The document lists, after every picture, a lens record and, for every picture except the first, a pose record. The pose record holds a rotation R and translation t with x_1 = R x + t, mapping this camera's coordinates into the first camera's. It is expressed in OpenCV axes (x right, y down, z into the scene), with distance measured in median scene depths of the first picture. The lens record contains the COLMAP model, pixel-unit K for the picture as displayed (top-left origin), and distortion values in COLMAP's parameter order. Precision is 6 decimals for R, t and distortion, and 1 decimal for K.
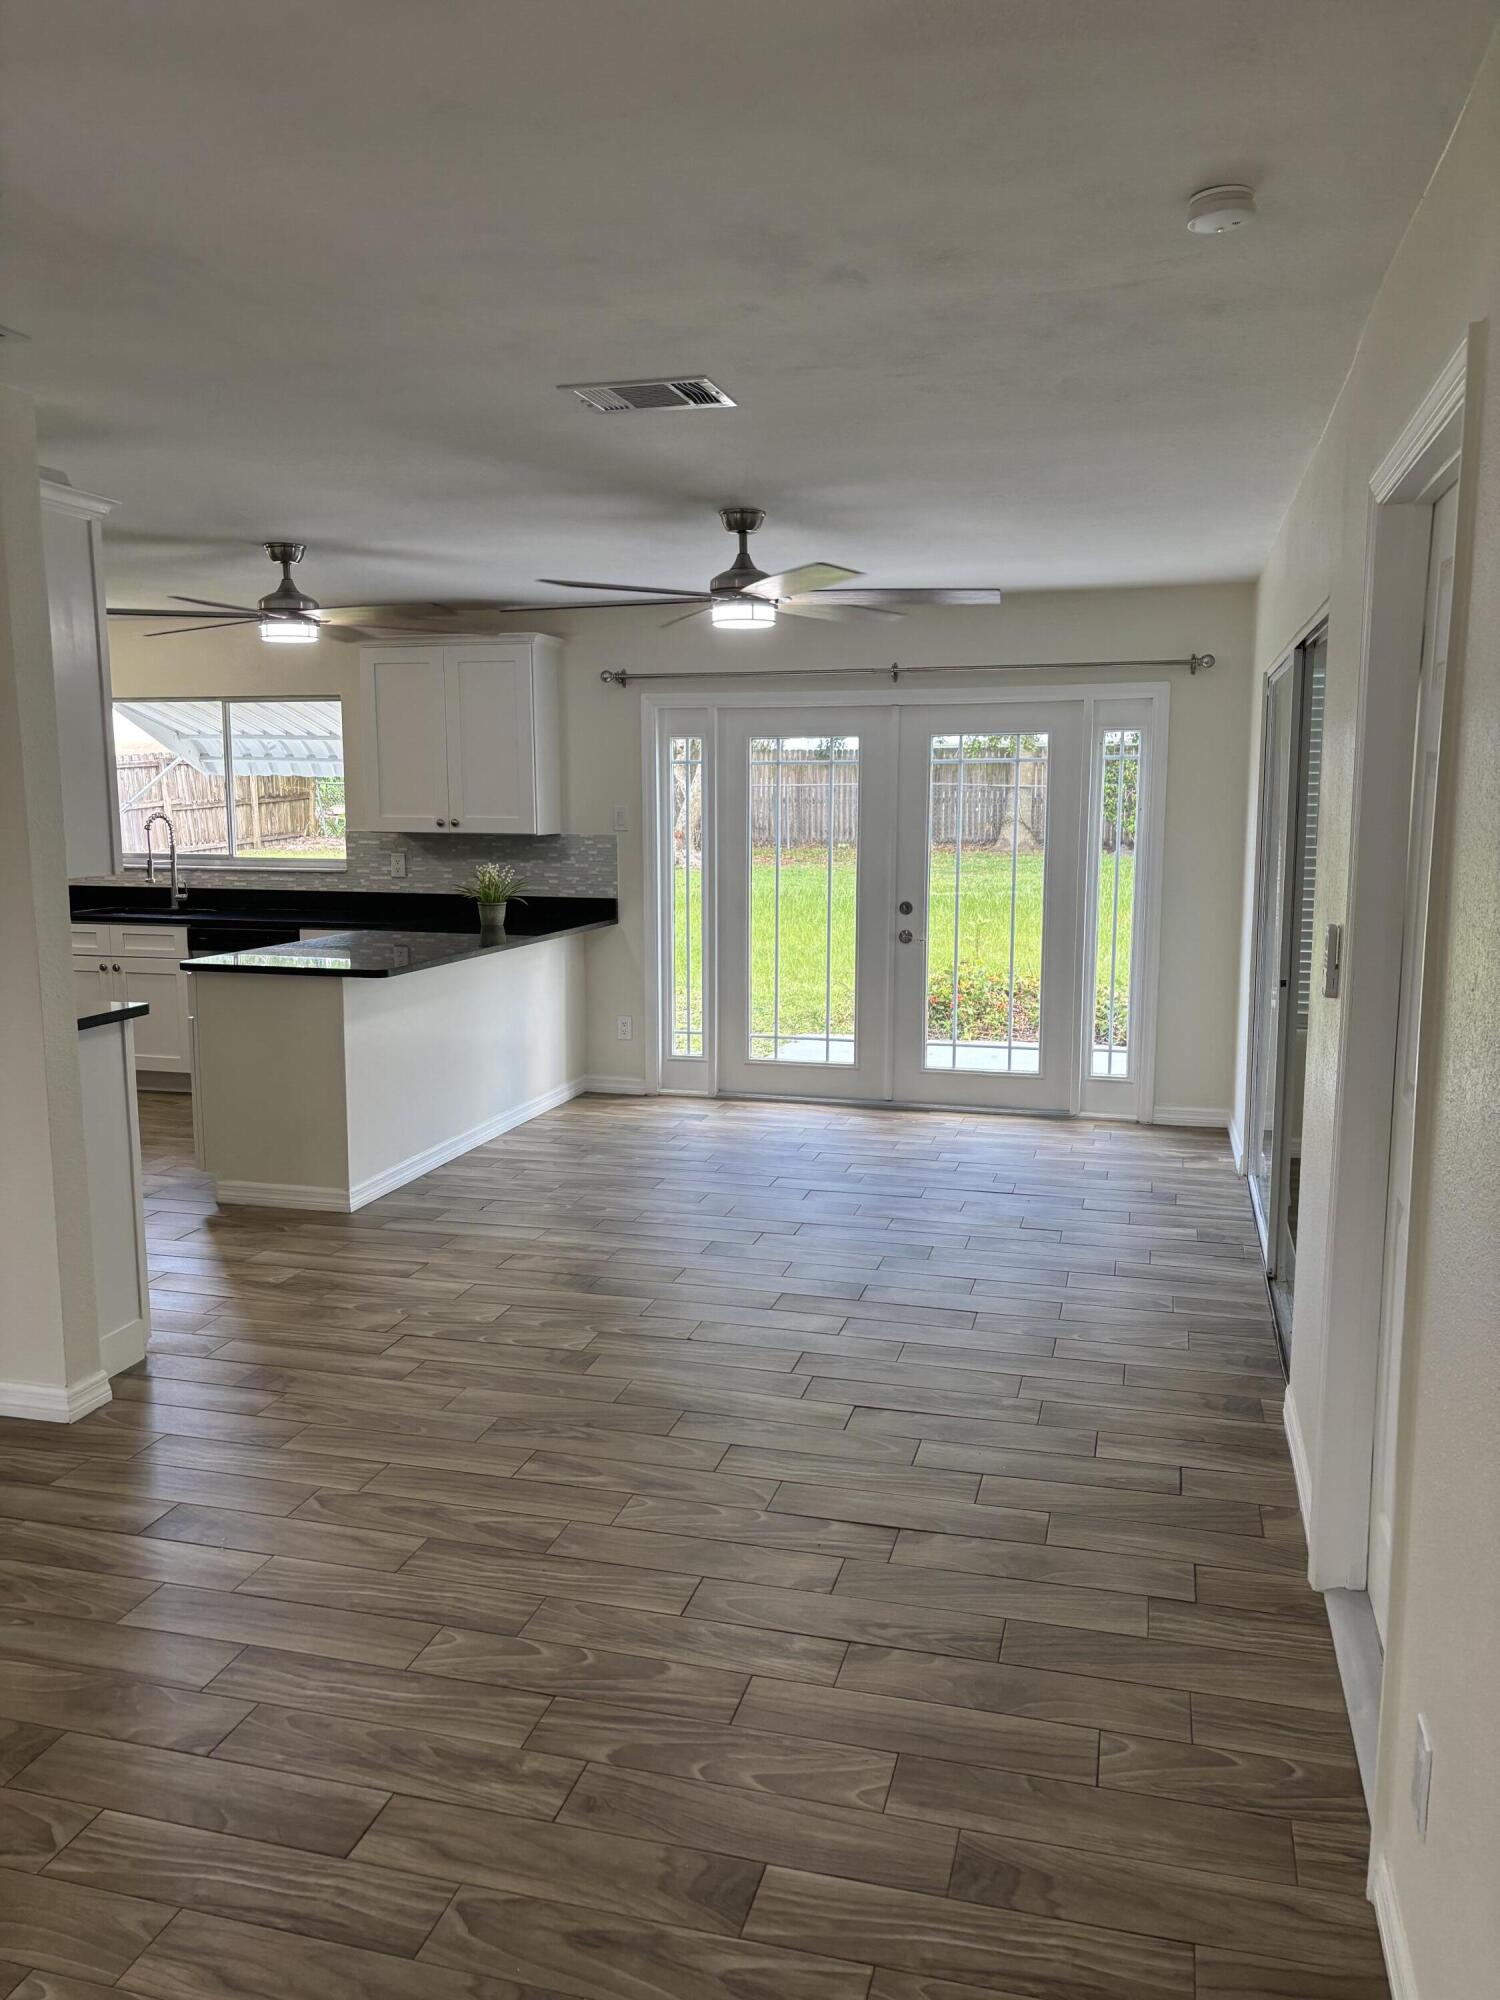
lens RADIAL K [[1507.1, 0, 749.7], [0, 1507.1, 991.7], [0, 0, 1]] dist [0.043338, -0.043162]
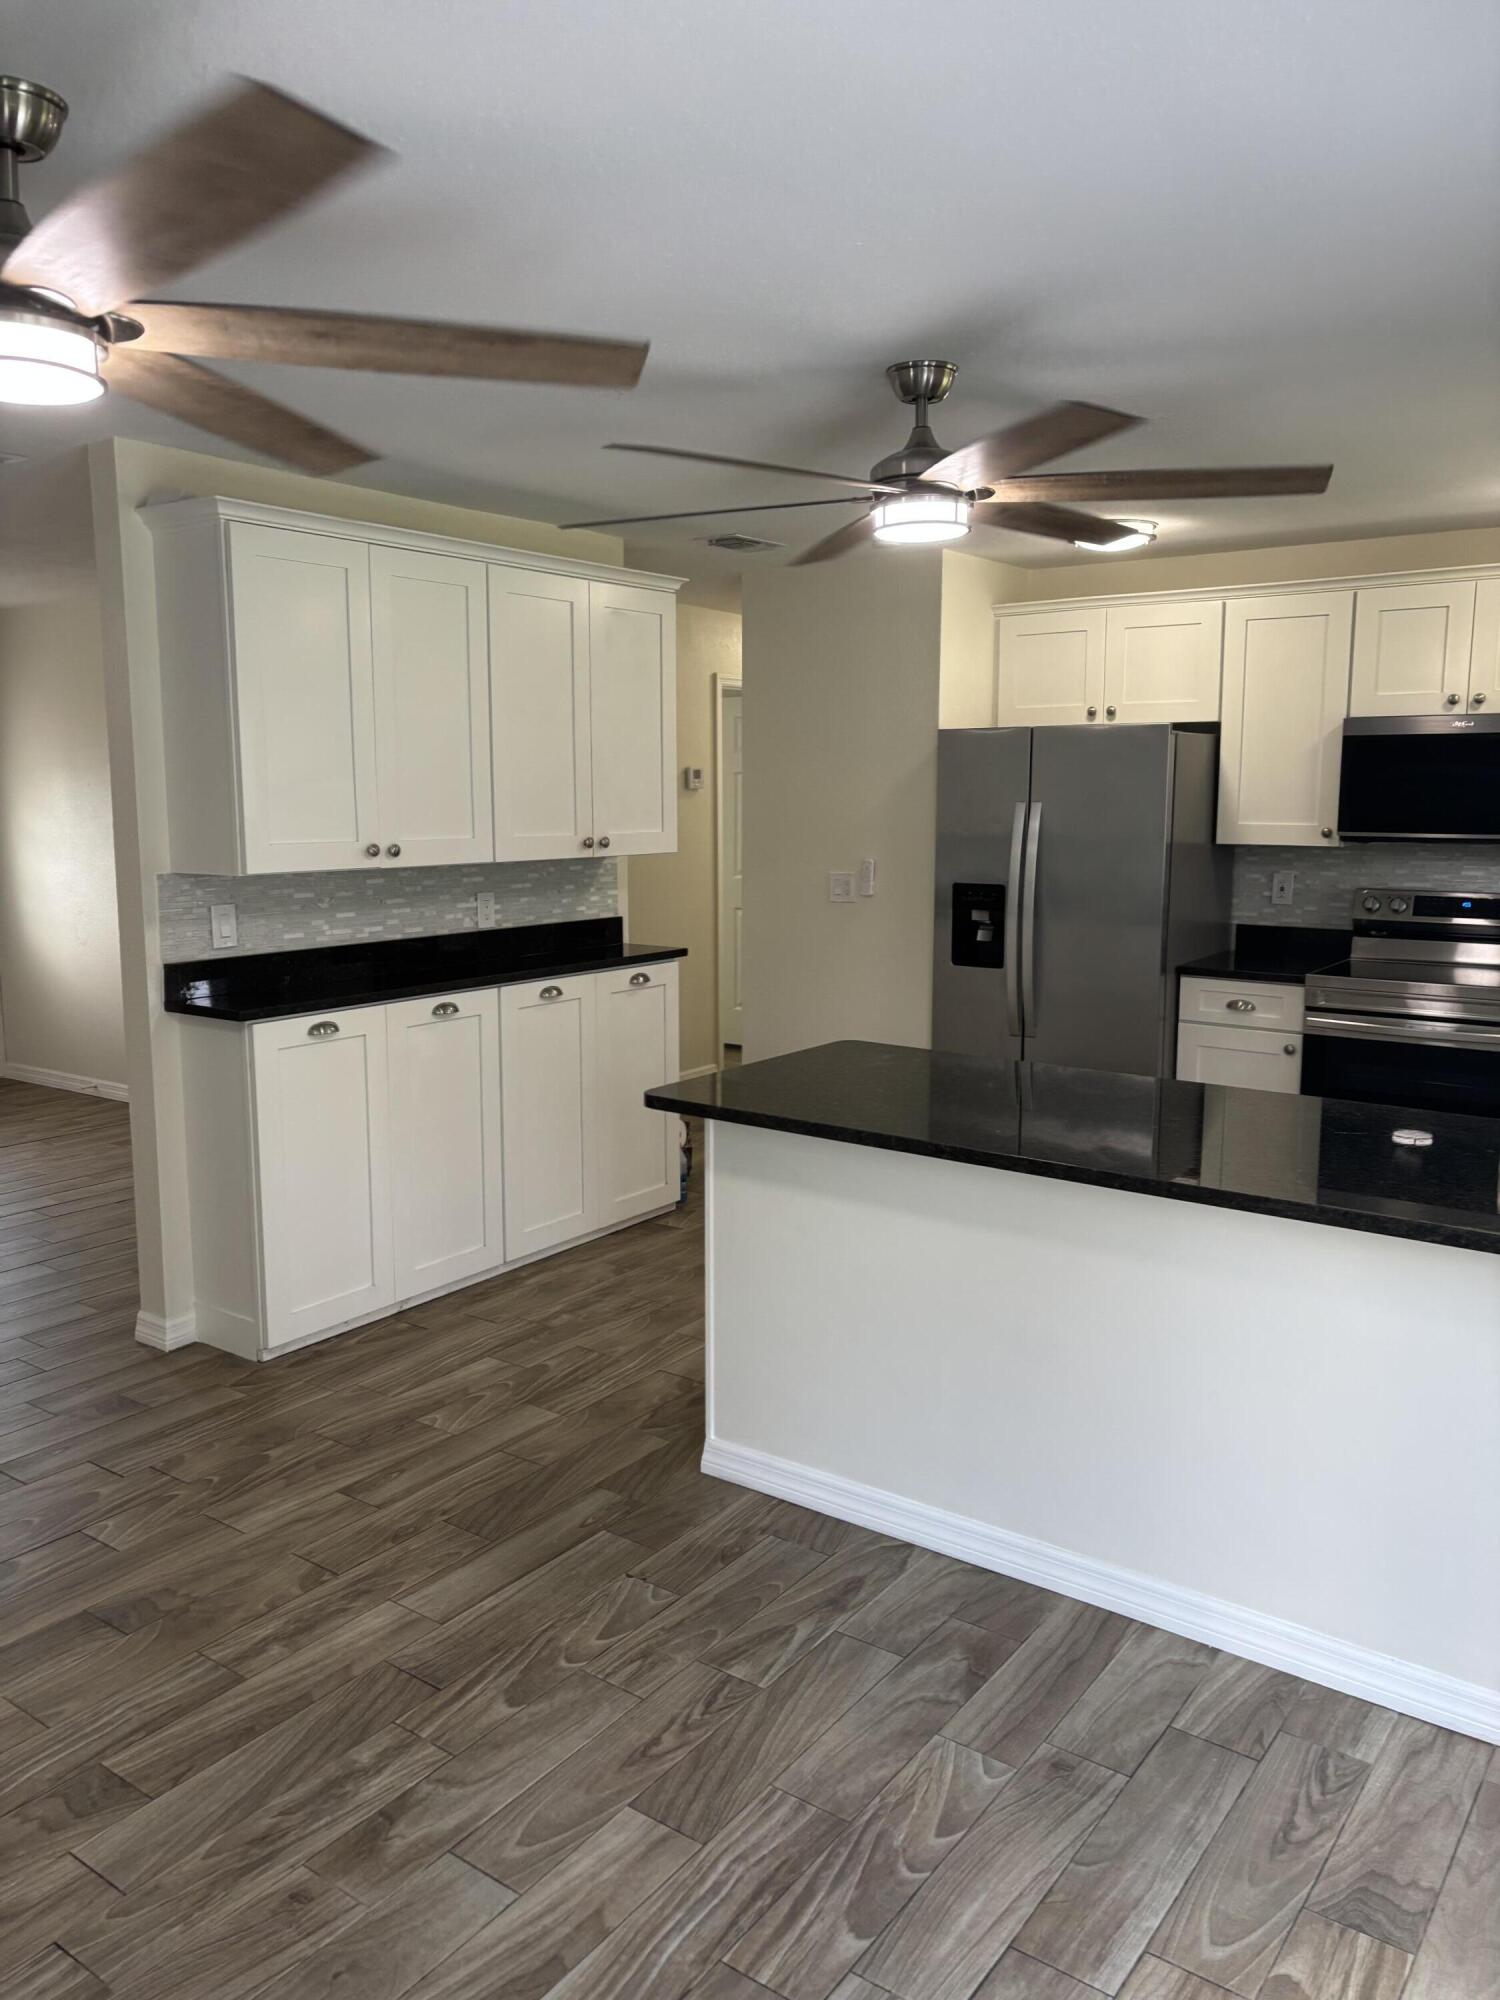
lens RADIAL K [[1507.1, 0, 725.4], [0, 1507.1, 982.7], [0, 0, 1]] dist [0.043338, -0.043162]
pose [[-0.365962, 0.124226, -0.922301, 0.213989], [-0.120520, 0.976379, 0.179331, -0.123874], [0.922793, 0.176784, -0.342345, 0.897746]]
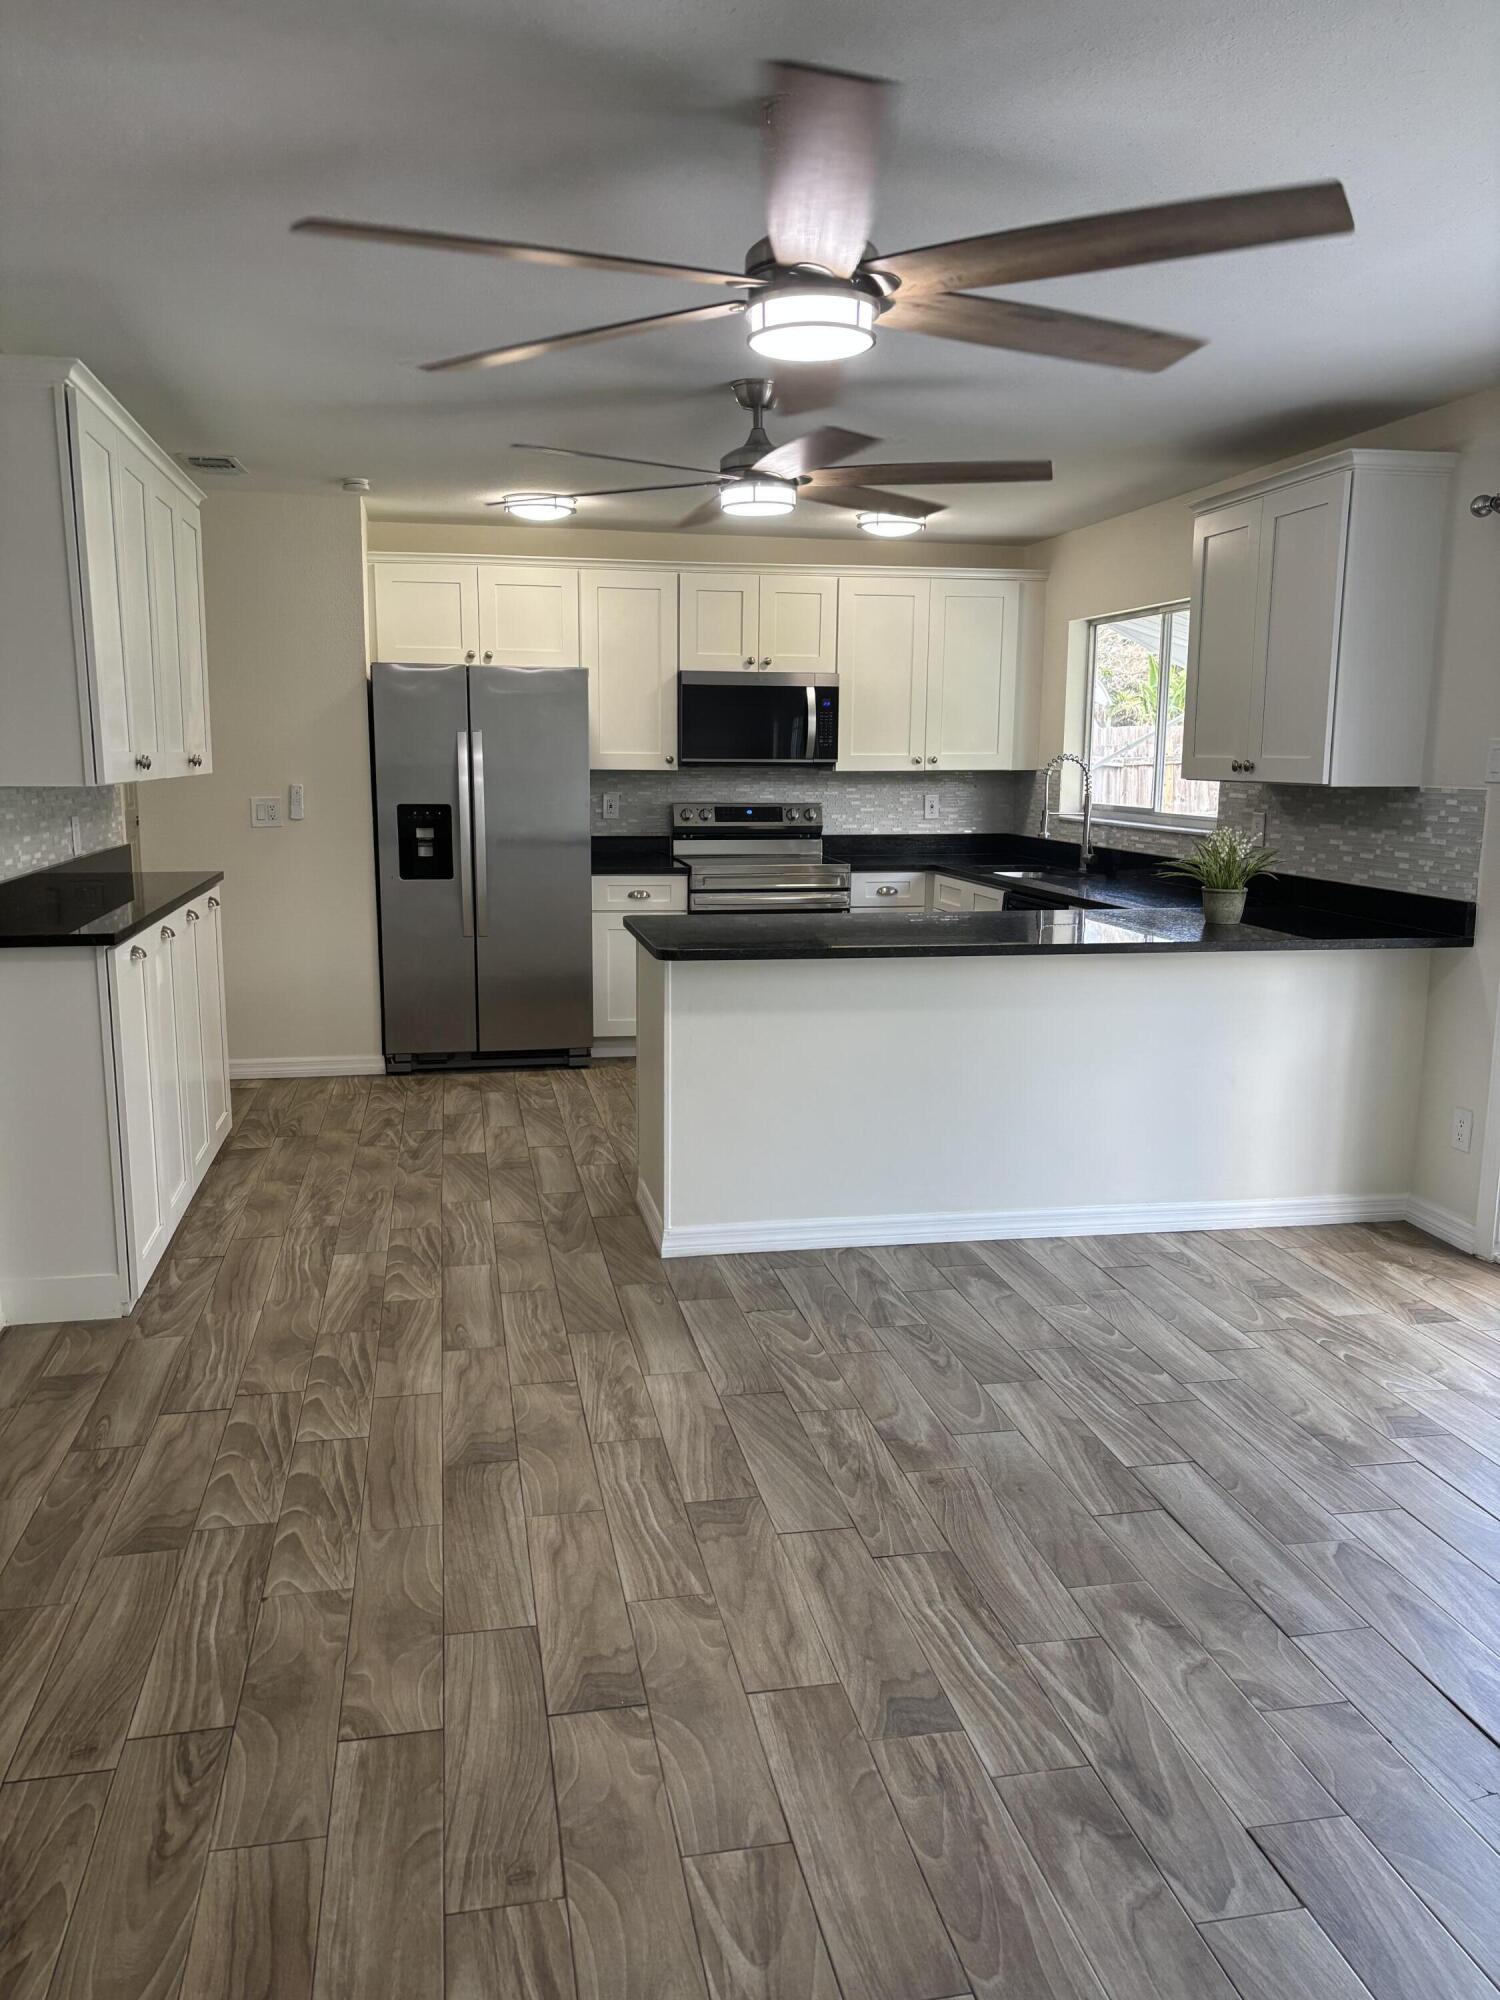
lens RADIAL K [[1507.1, 0, 738.7], [0, 1507.1, 1004.8], [0, 0, 1]] dist [0.043338, -0.043162]
pose [[0.440135, 0.153887, -0.884647, 0.312629], [-0.126931, 0.985975, 0.108361, -0.052702], [0.888915, 0.064595, 0.453495, 0.512077]]
